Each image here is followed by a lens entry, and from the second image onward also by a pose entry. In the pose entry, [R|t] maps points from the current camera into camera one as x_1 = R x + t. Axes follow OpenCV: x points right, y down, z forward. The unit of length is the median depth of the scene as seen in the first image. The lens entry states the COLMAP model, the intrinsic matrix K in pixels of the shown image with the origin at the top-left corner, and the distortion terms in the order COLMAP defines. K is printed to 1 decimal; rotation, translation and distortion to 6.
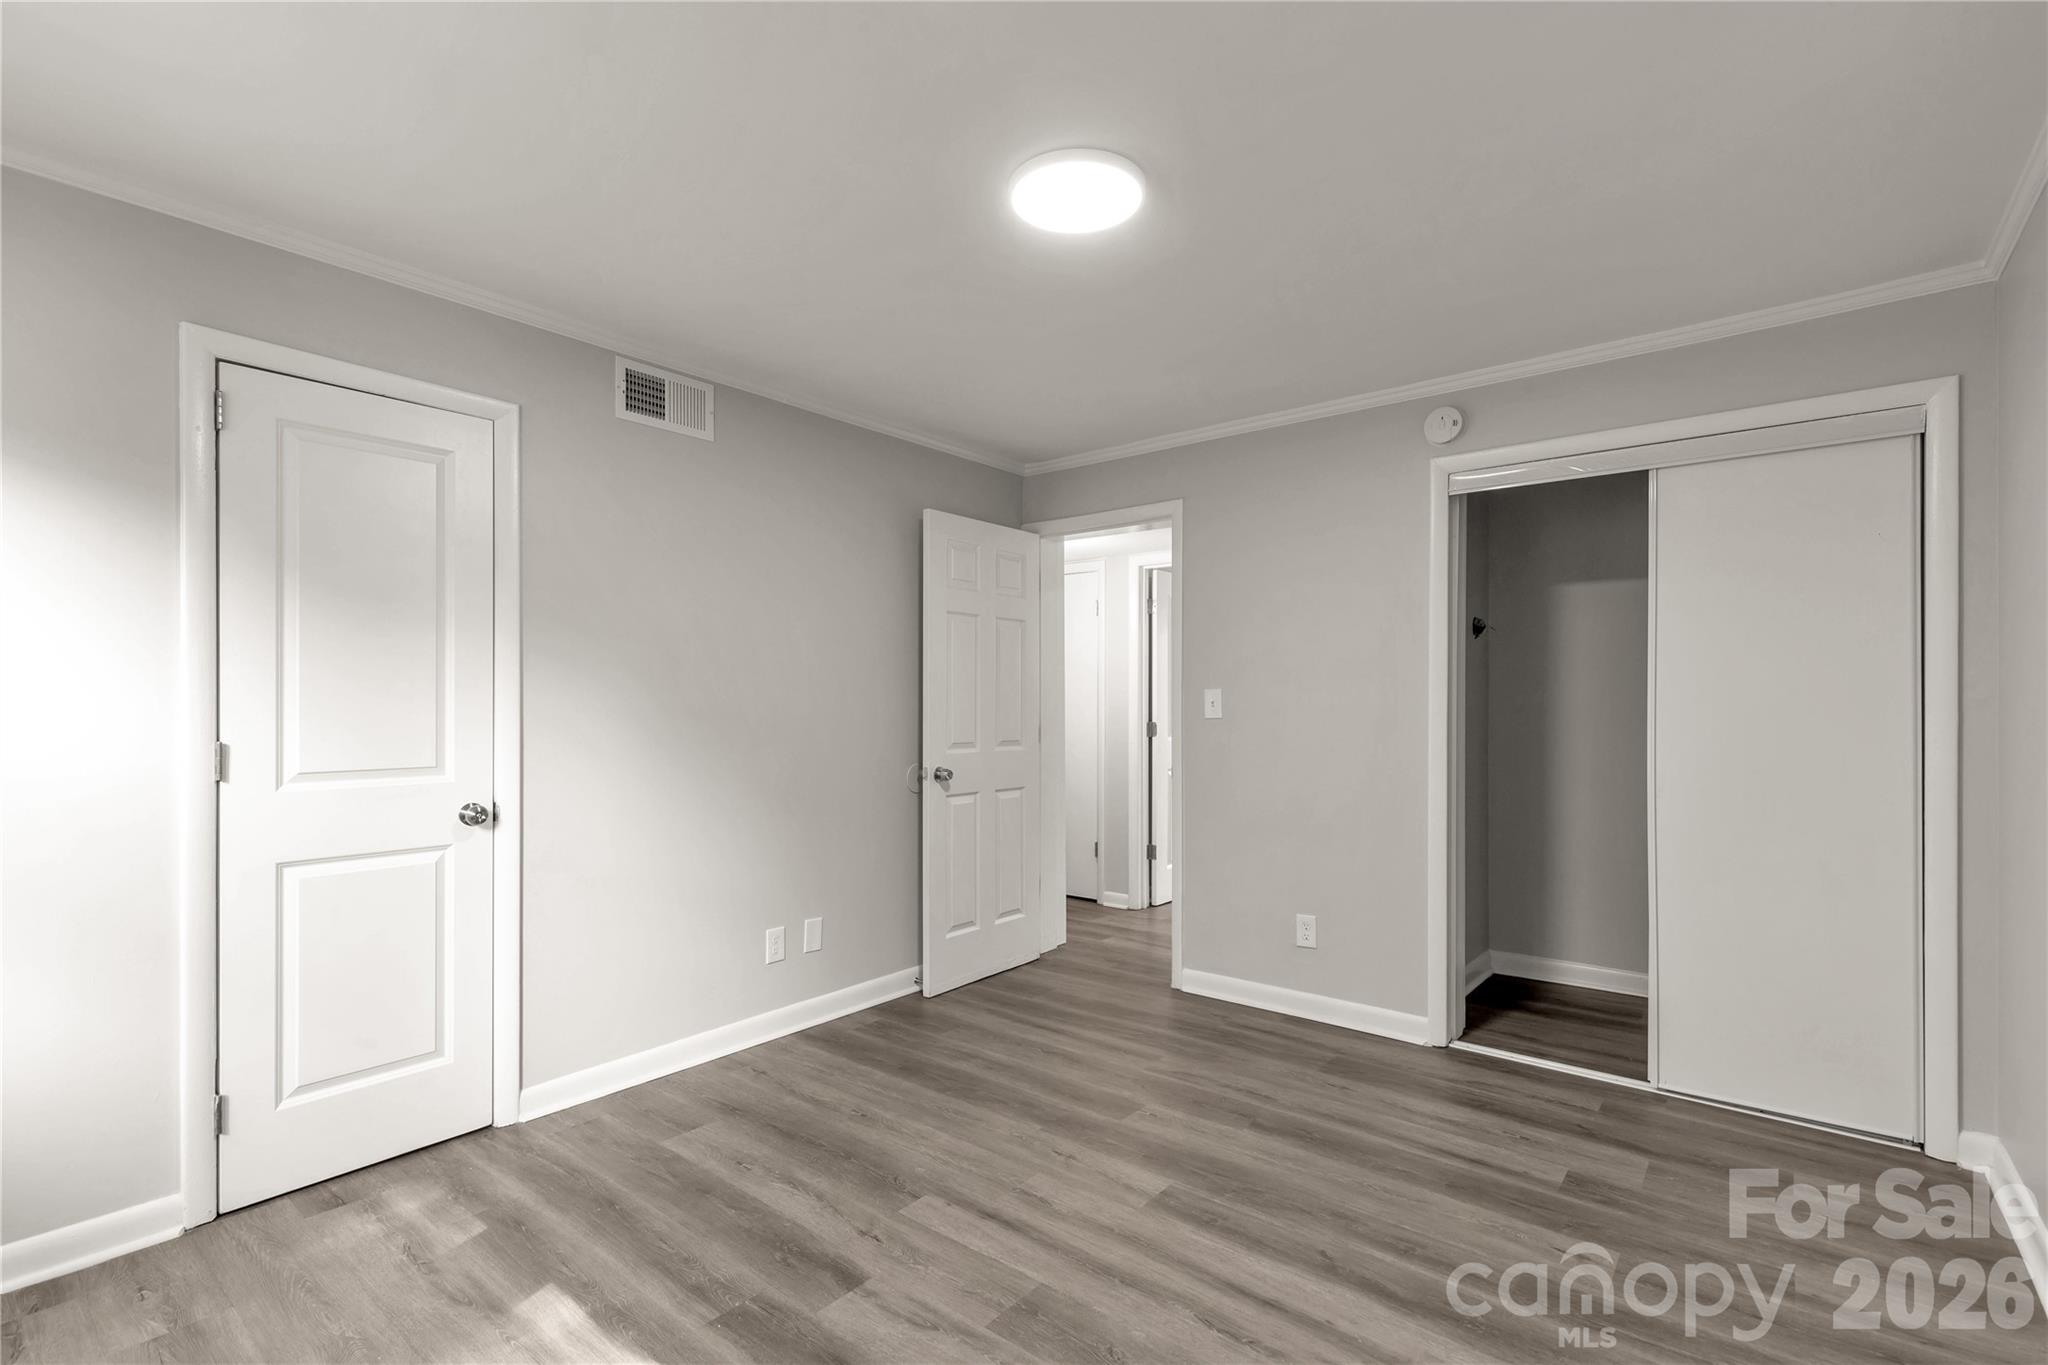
lens RADIAL K [[948.3, 0, 1024.0], [0, 948.3, 682.5], [0, 0, 1]] dist [0.012145, -0.000154]
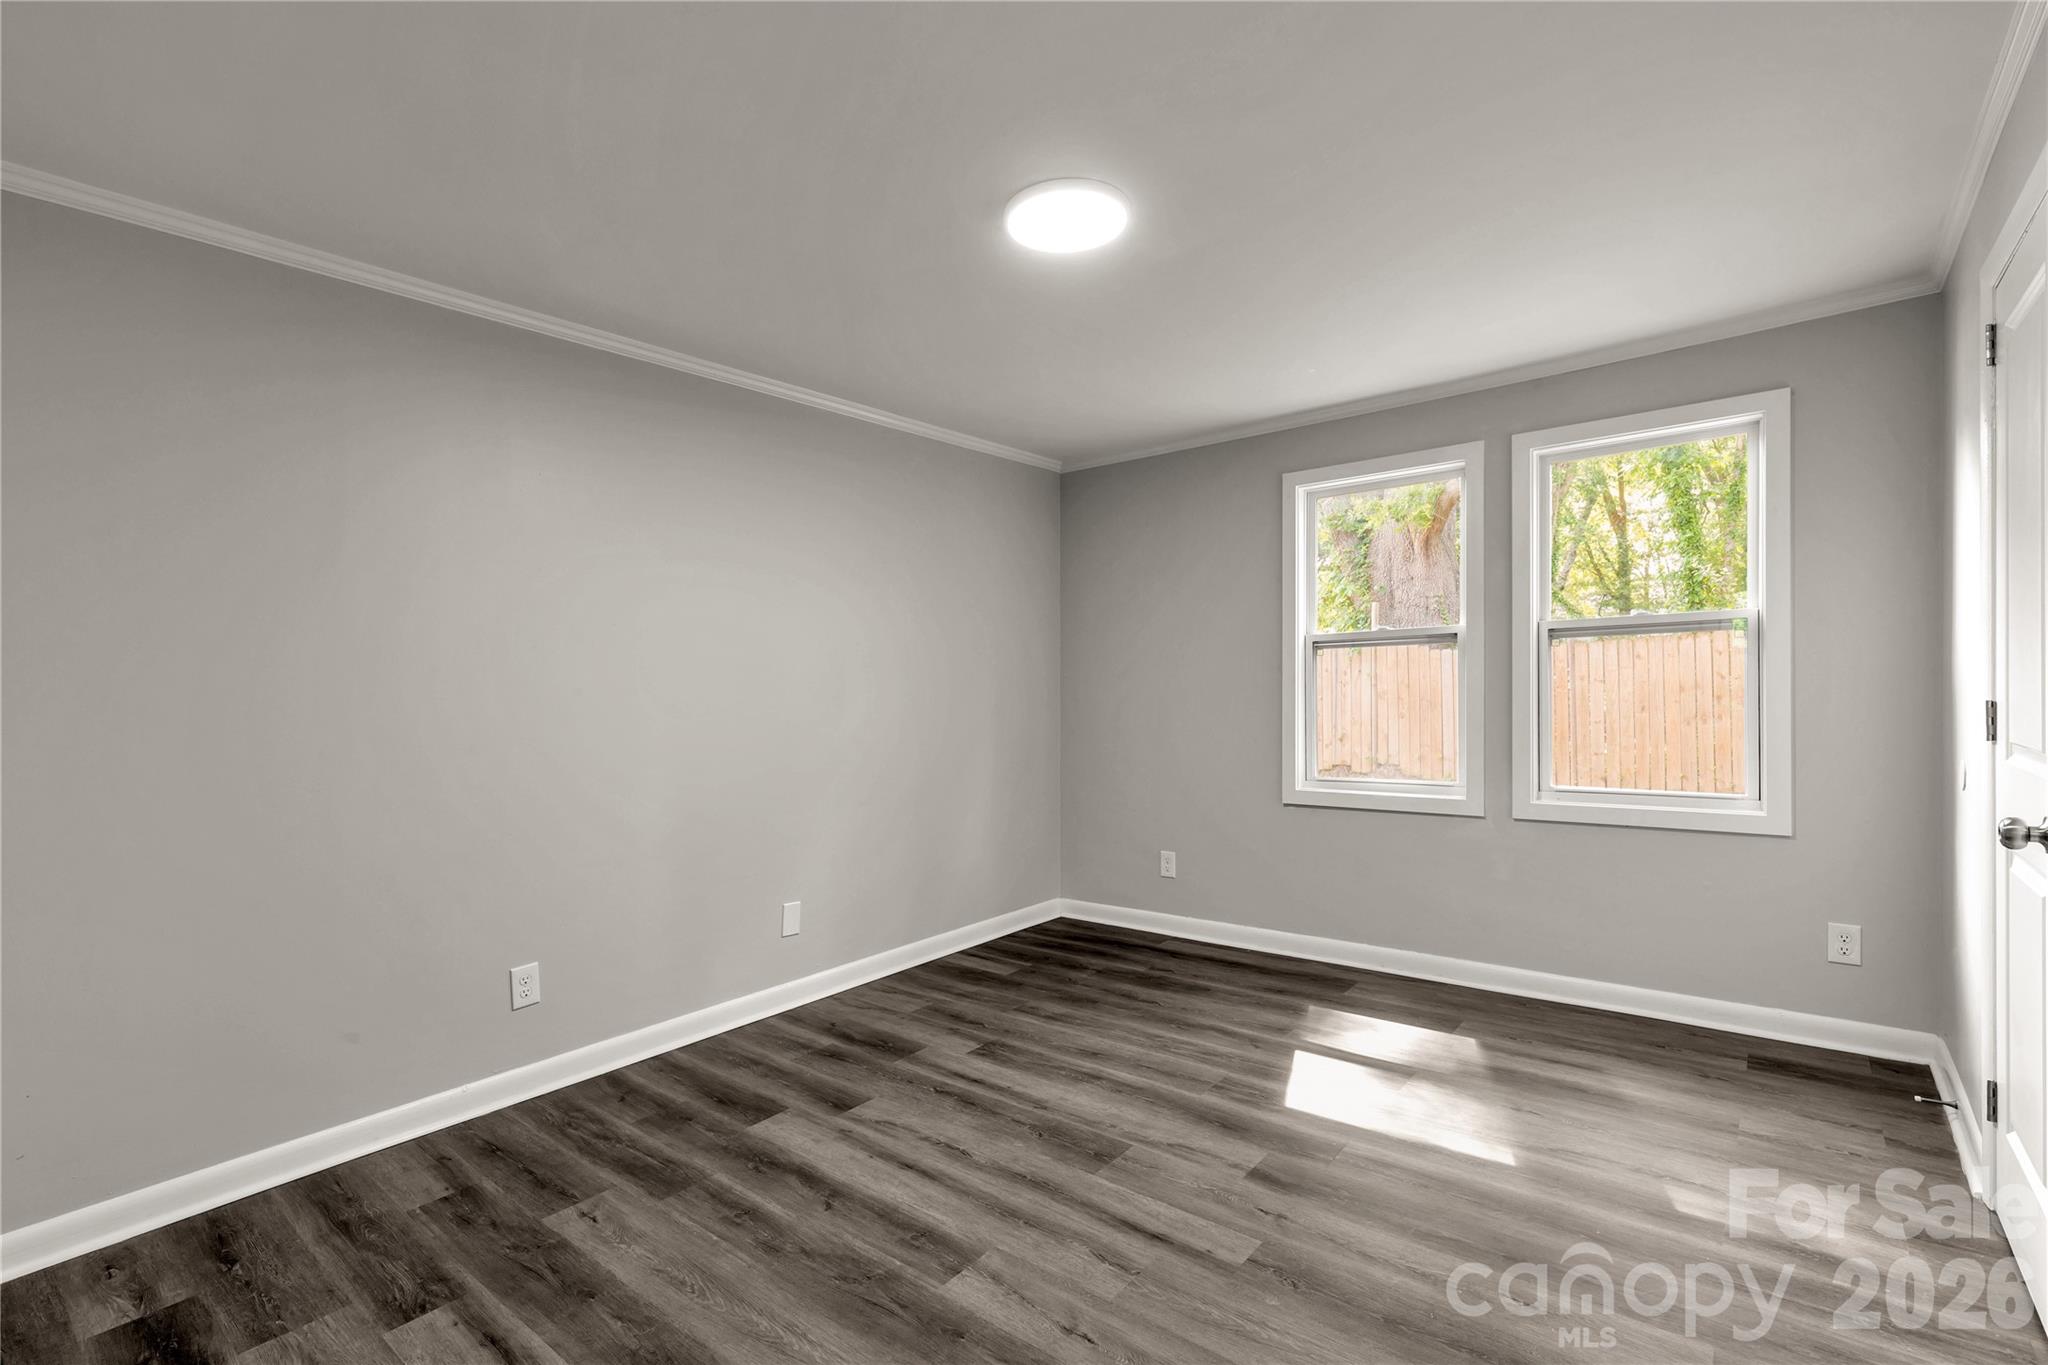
lens RADIAL K [[948.3, 0, 1024.0], [0, 948.3, 682.5], [0, 0, 1]] dist [0.012145, -0.000154]
pose [[-0.999730, 0.023121, -0.002277, 0.082185], [0.023175, 0.999361, -0.027202, 0.051000], [0.001647, -0.027247, -0.999627, 1.940070]]
